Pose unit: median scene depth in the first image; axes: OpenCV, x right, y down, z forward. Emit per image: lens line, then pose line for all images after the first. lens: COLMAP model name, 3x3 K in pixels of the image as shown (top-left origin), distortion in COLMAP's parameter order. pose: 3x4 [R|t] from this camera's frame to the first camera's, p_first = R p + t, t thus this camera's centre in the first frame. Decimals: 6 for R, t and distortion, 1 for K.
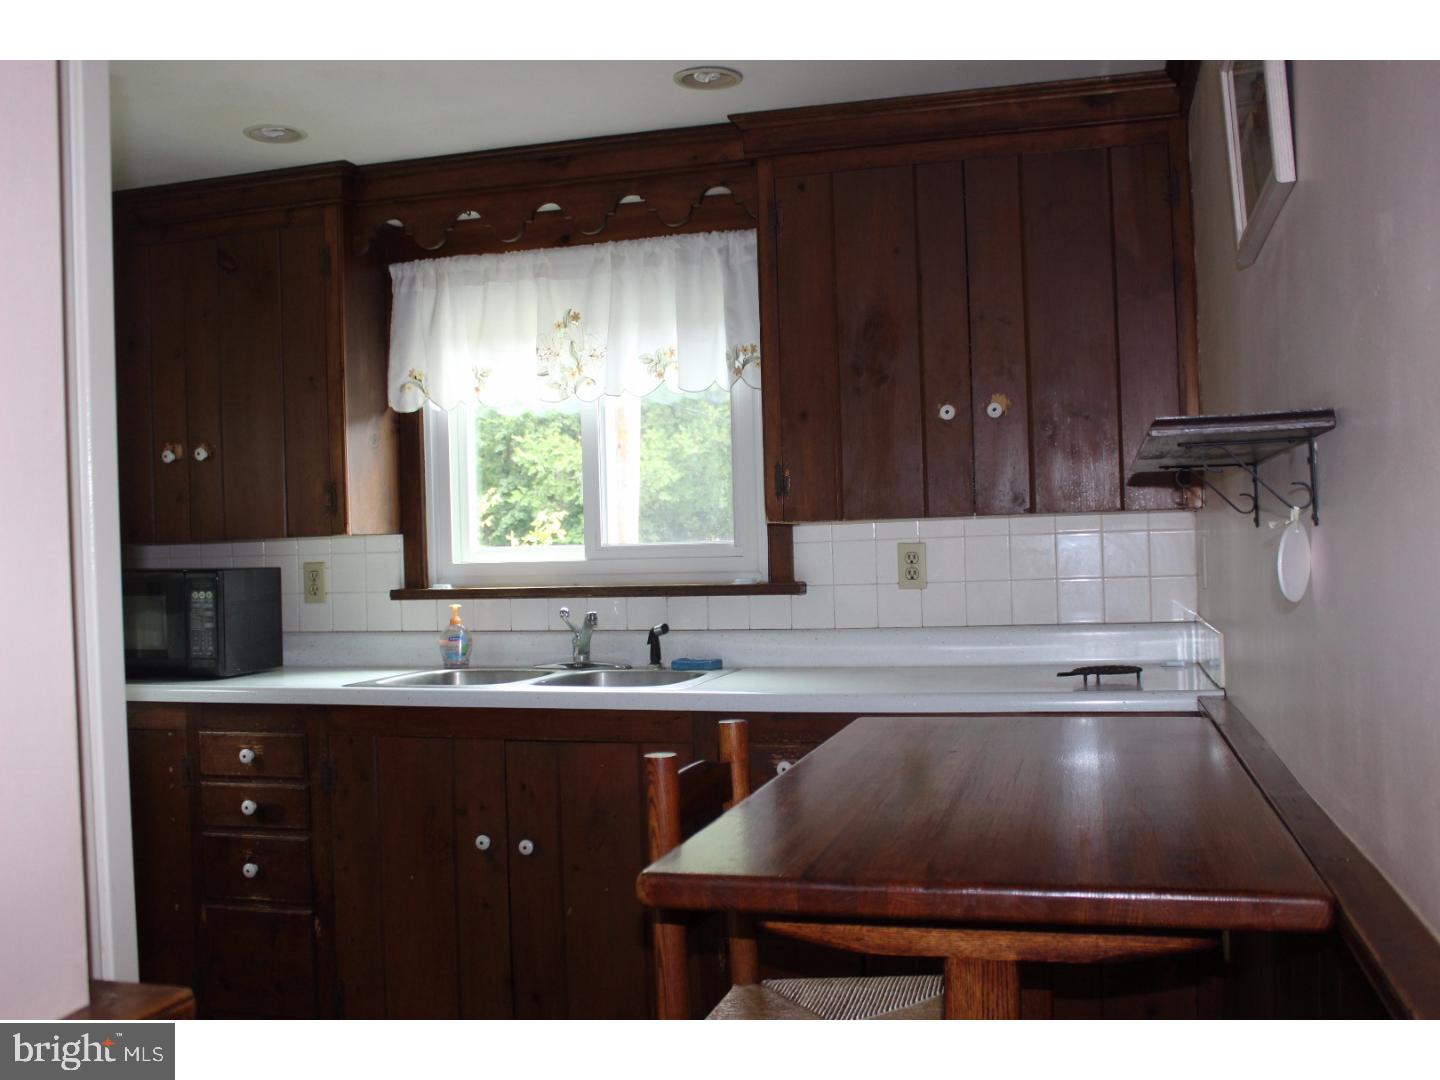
lens RADIAL K [[1352.5, 0, 729.4], [0, 1352.5, 542.6], [0, 0, 1]] dist [-0.077873, 0.000000]
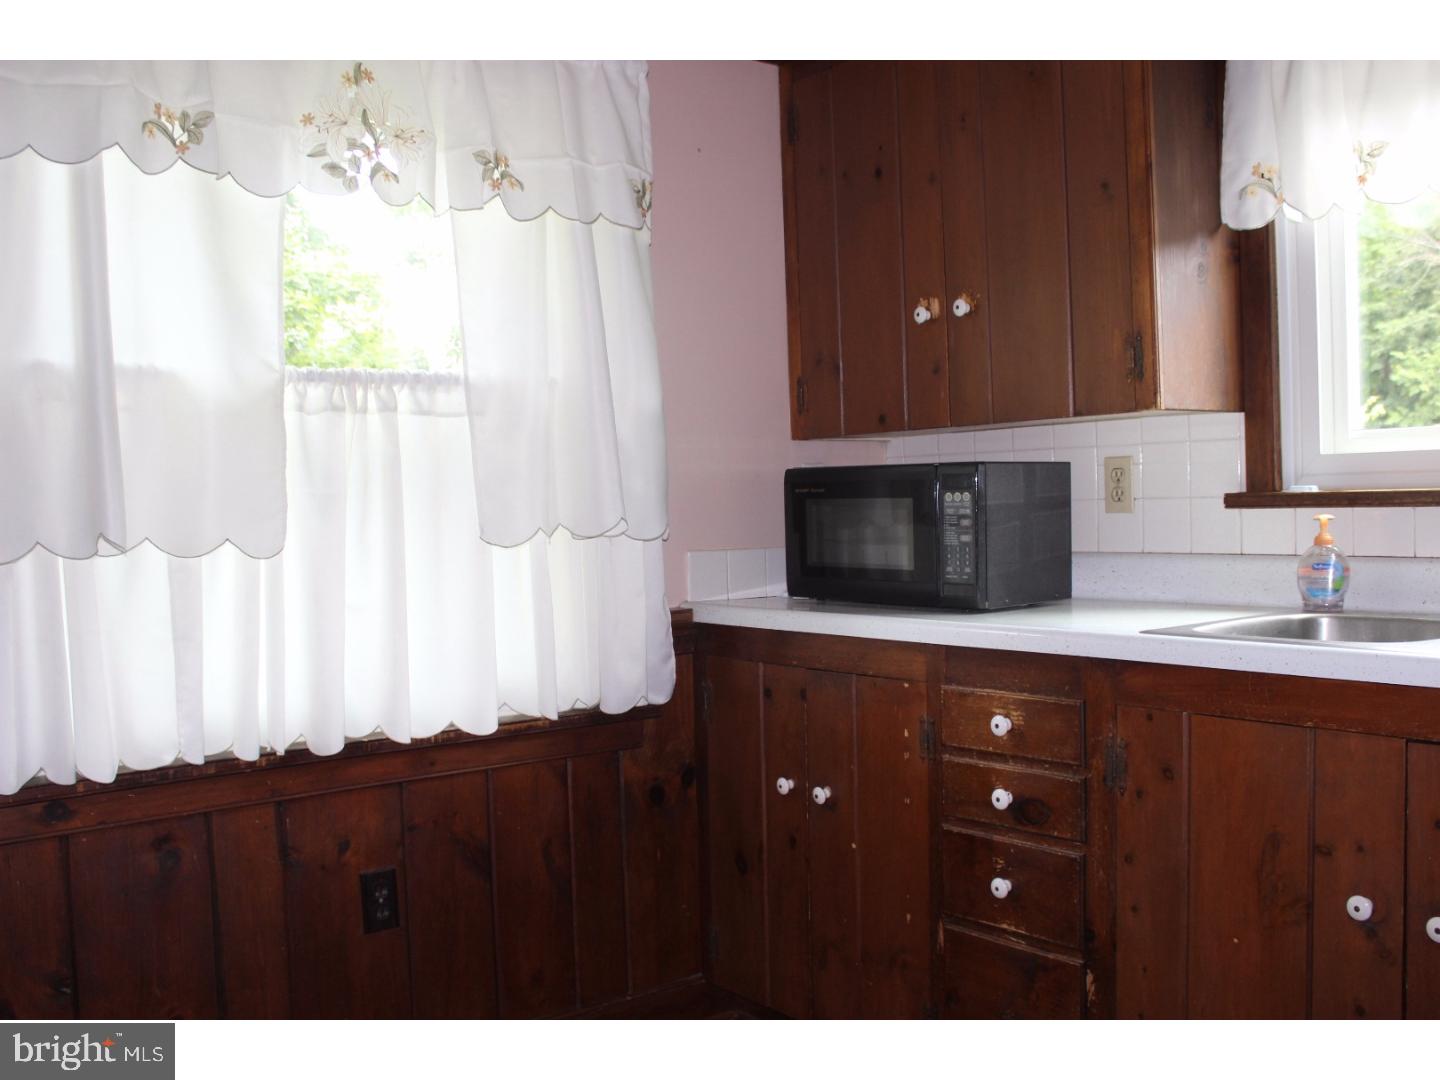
lens RADIAL K [[1352.5, 0, 726.8], [0, 1352.5, 560.7], [0, 0, 1]] dist [-0.077873, 0.000000]
pose [[0.812690, 0.029461, -0.581951, -0.064549], [0.008487, 0.998017, 0.062376, 0.026313], [0.582634, -0.055631, 0.810828, 0.318674]]
